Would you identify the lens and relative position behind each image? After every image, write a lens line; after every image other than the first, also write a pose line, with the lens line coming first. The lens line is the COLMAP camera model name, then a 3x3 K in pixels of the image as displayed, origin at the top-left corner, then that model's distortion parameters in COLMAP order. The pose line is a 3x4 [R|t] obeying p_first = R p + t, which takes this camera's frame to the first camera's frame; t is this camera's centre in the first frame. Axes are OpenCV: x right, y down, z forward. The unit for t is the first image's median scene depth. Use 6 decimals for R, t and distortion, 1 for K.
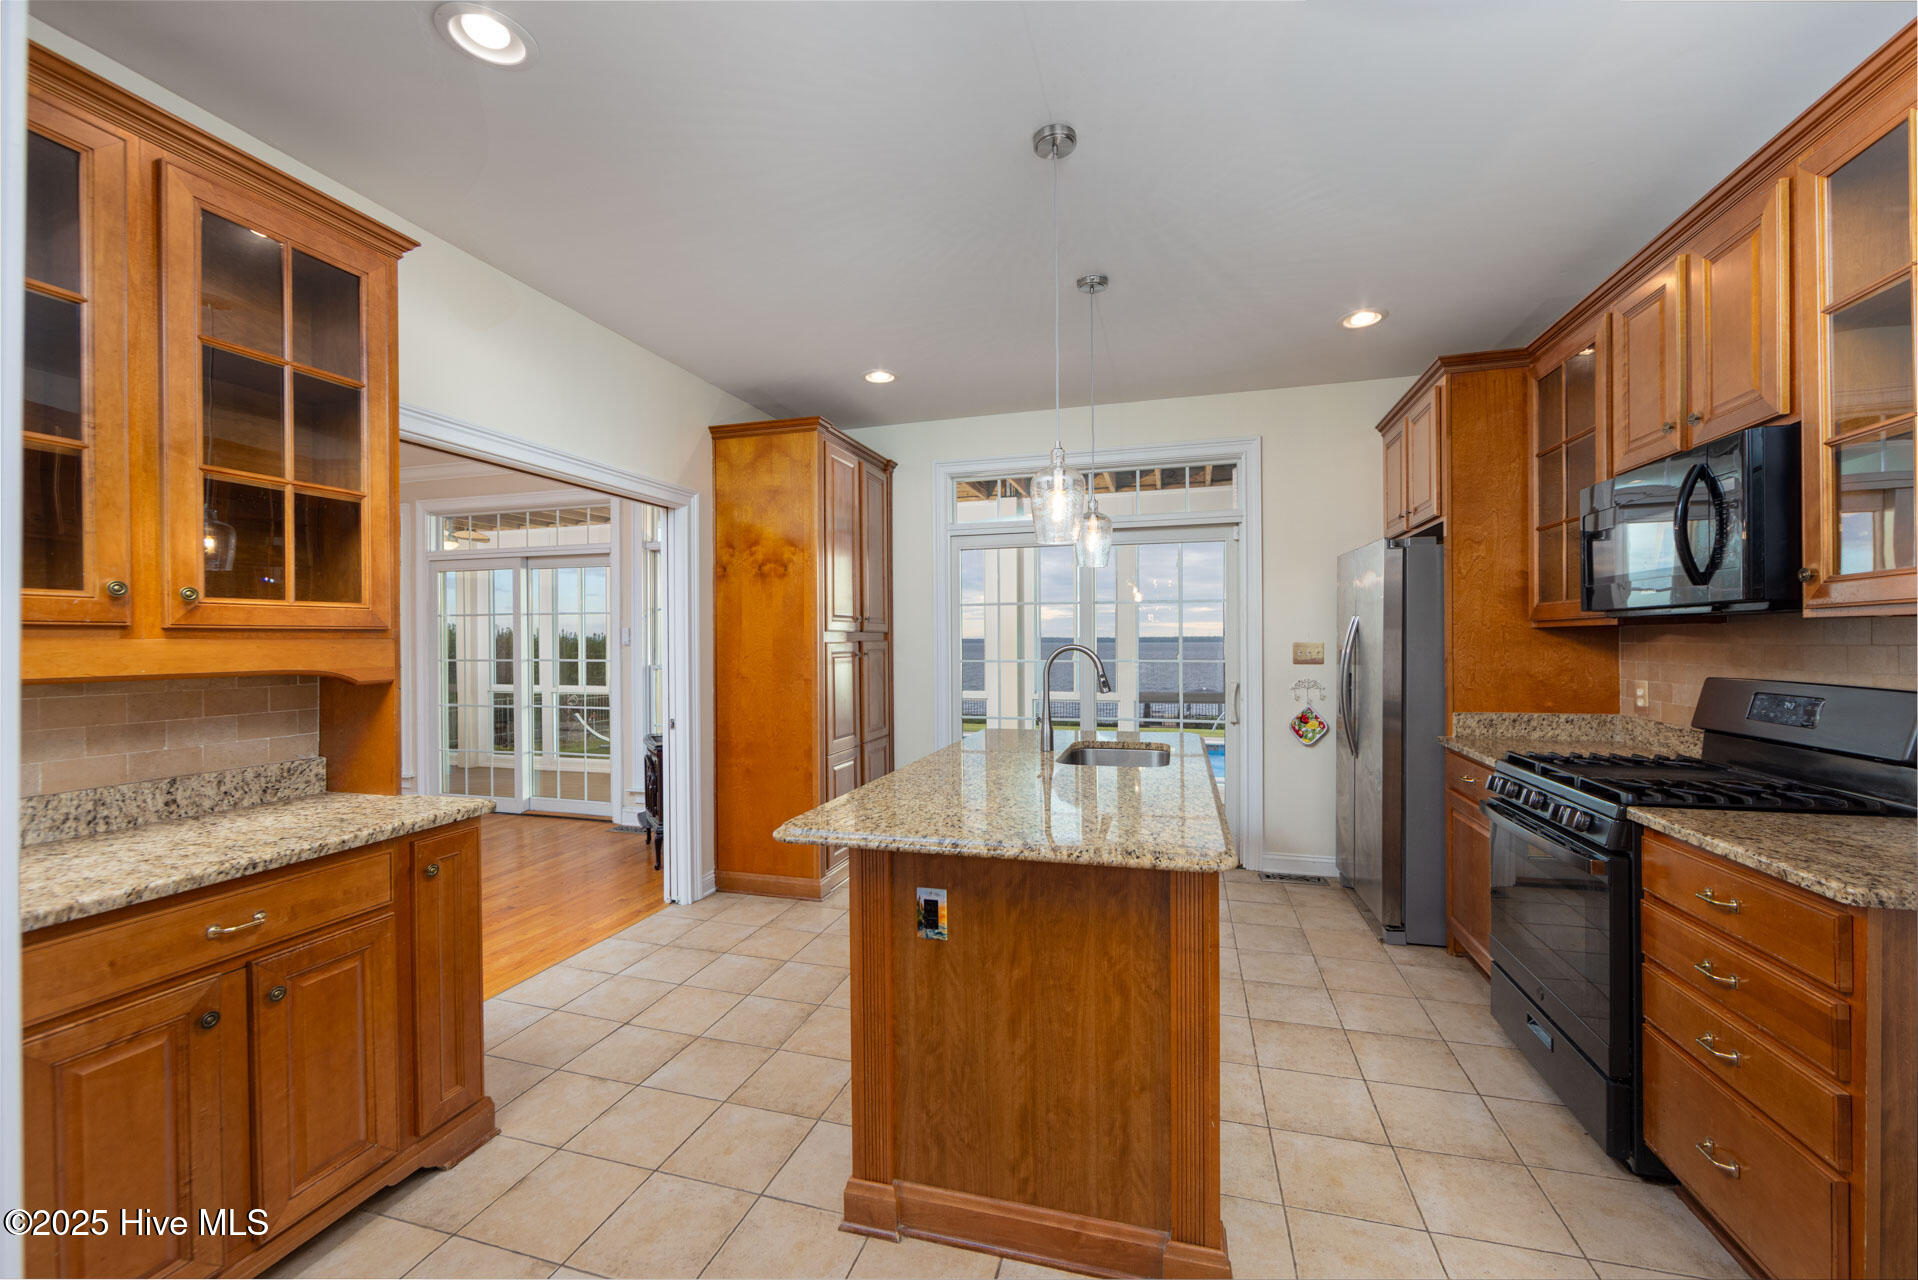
lens RADIAL K [[746.4, 0, 961.6], [0, 746.4, 644.5], [0, 0, 1]] dist [0.001202, -0.000232]
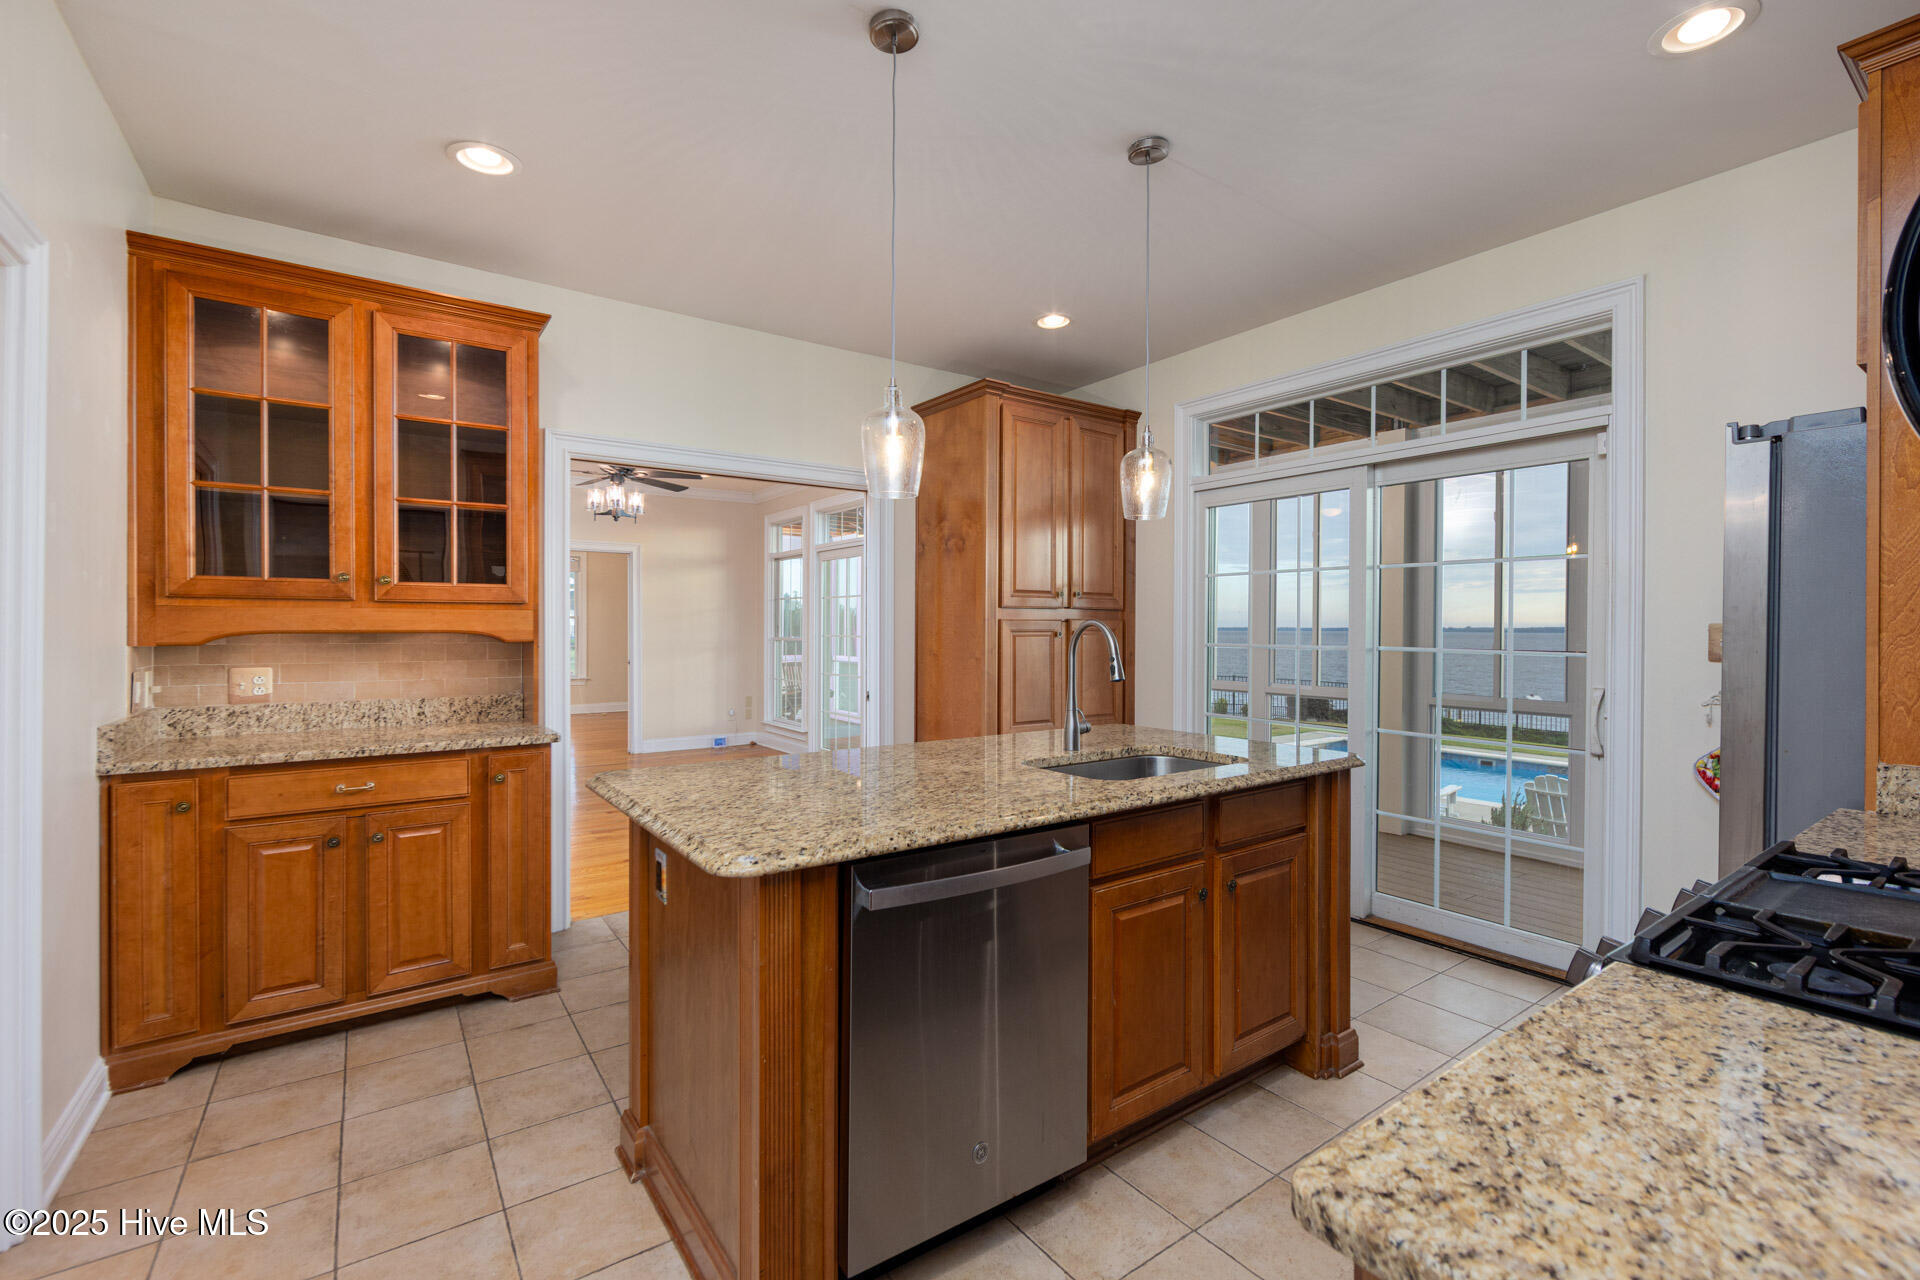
lens RADIAL K [[826.4, 0, 958.5], [0, 826.4, 631.0], [0, 0, 1]] dist [-0.003801, -0.000563]
pose [[0.783118, 0.011913, -0.621759, 0.889728], [-0.012199, 0.999918, 0.003794, 0.017695], [0.621753, 0.004613, 0.783200, 0.341698]]
